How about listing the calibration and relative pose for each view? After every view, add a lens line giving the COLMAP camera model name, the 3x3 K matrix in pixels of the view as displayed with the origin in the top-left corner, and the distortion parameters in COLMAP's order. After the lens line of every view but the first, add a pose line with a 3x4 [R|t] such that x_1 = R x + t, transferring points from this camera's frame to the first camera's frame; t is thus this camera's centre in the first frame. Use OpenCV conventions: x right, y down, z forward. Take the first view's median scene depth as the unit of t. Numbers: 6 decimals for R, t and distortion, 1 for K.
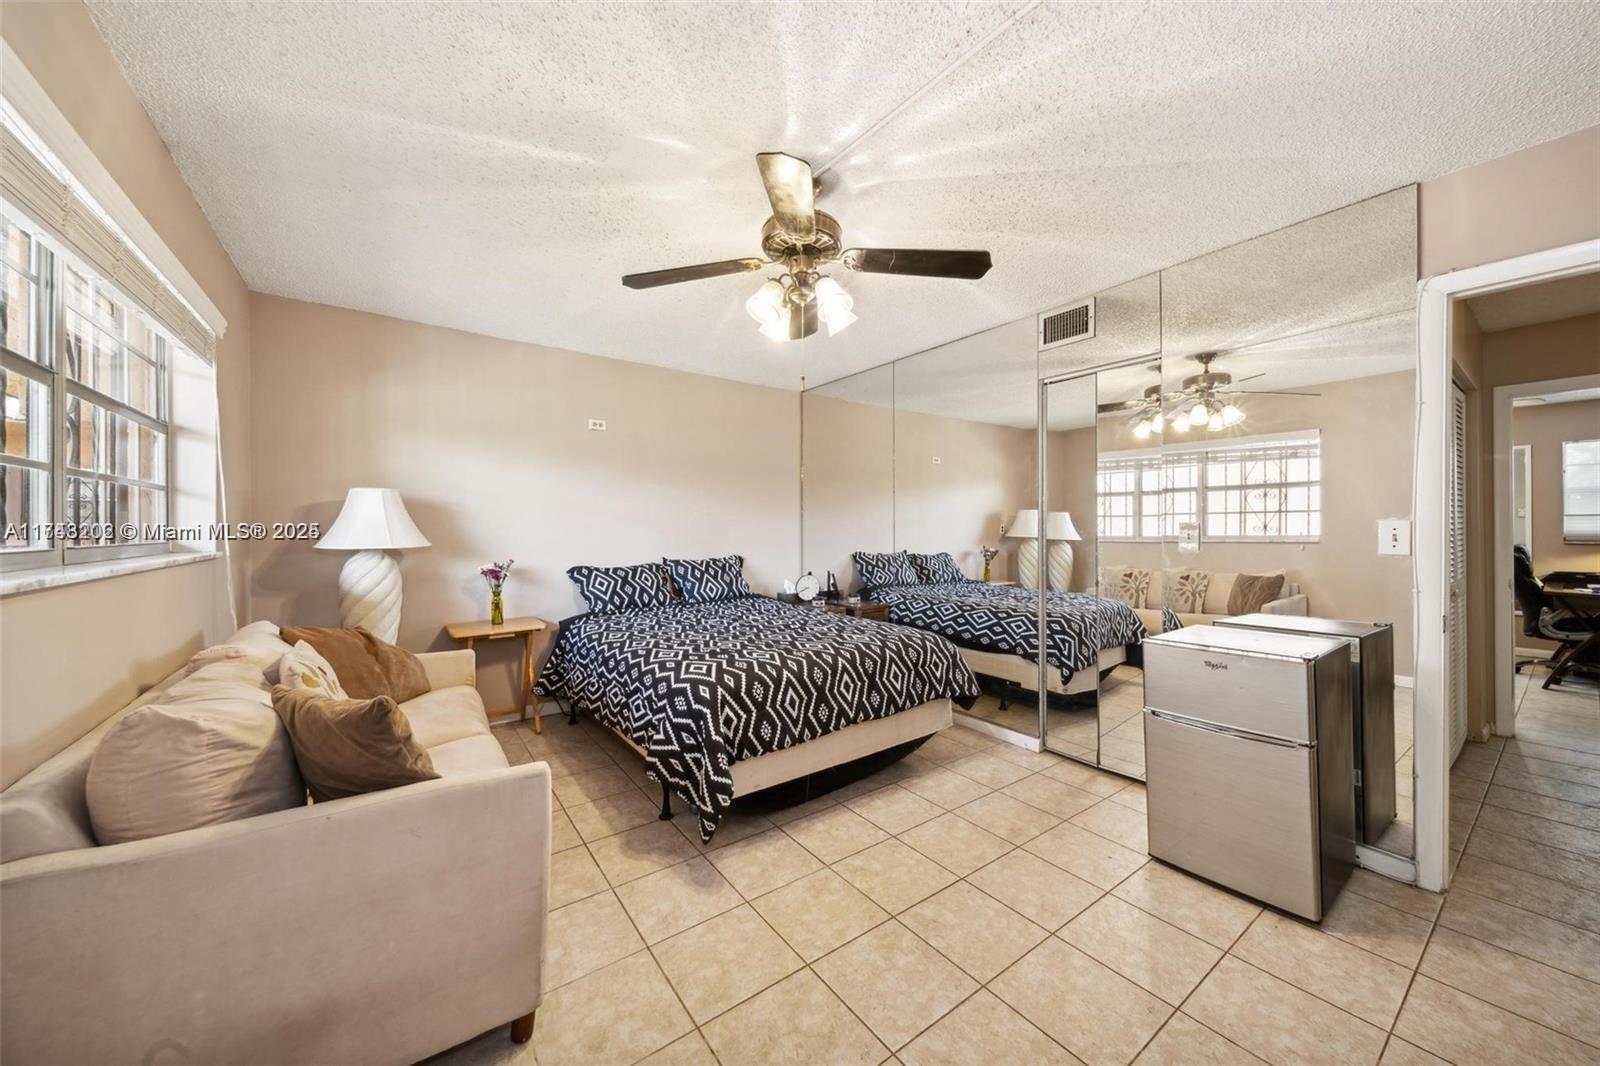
lens RADIAL K [[571.3, 0, 806.6], [0, 571.3, 530.0], [0, 0, 1]] dist [0.003247, -0.000540]
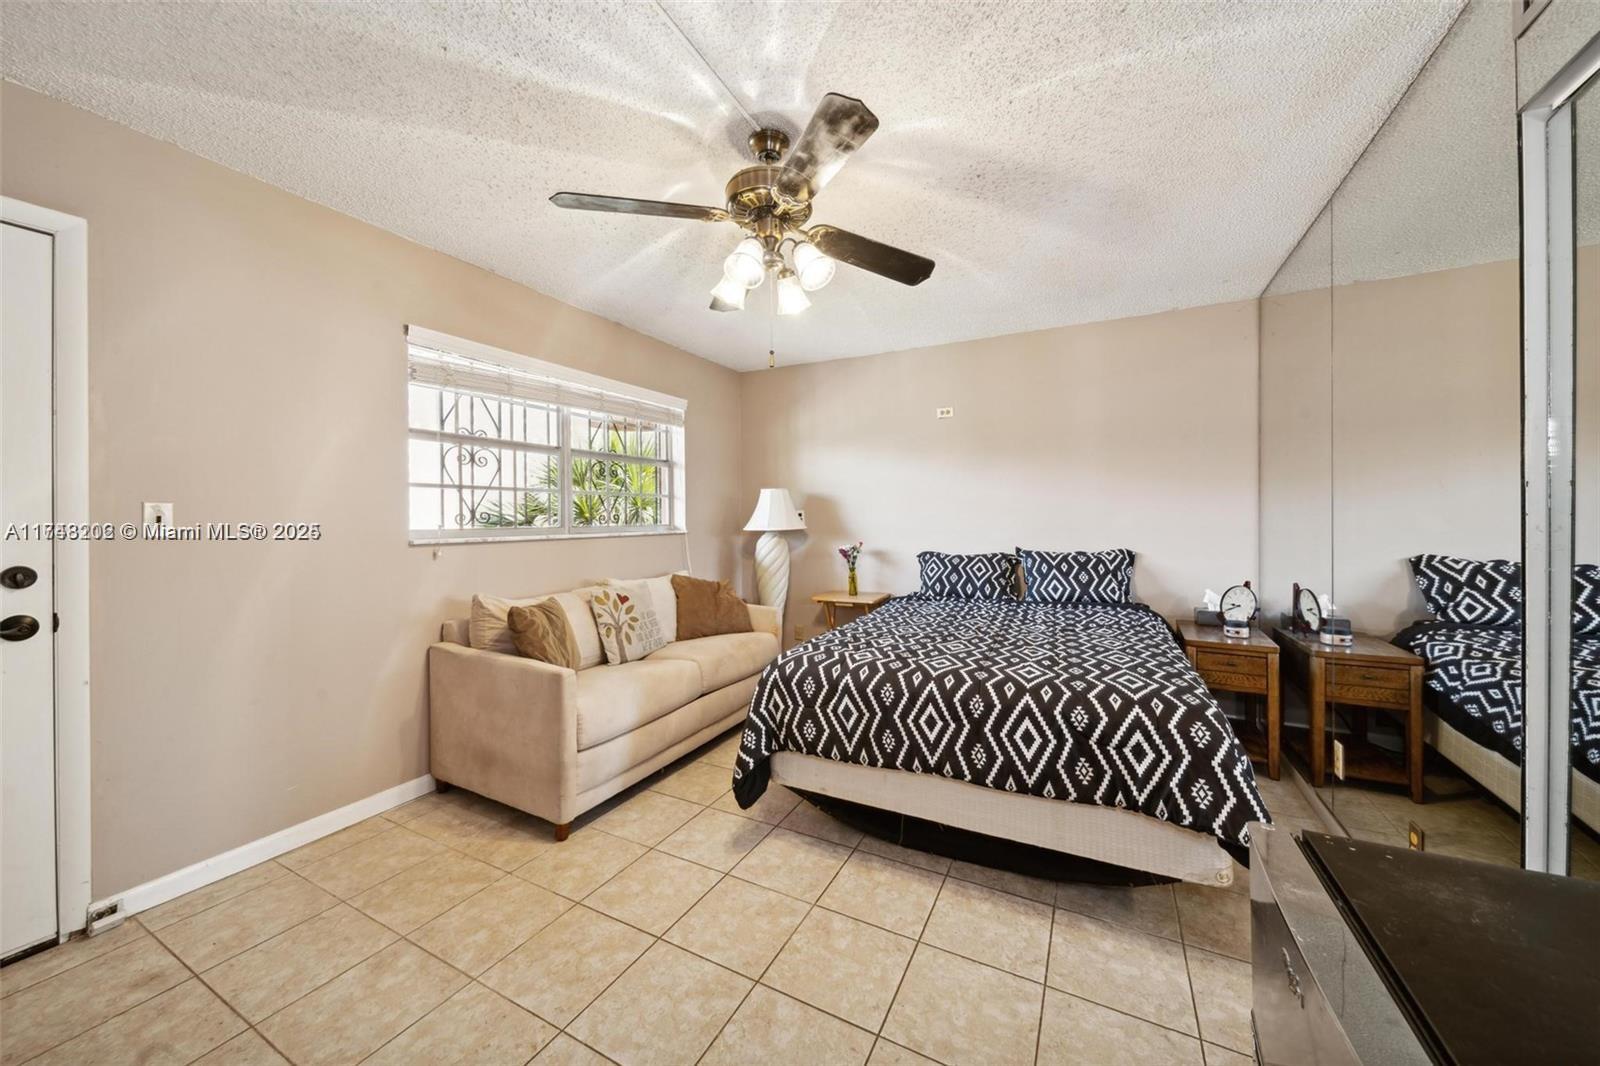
lens RADIAL K [[571.3, 0, 801.1], [0, 571.3, 524.1], [0, 0, 1]] dist [0.003247, -0.000540]
pose [[0.432969, 0.007546, -0.901377, 0.578834], [0.005666, 0.999922, 0.011093, 0.000285], [0.901391, -0.009910, 0.432893, 0.439291]]
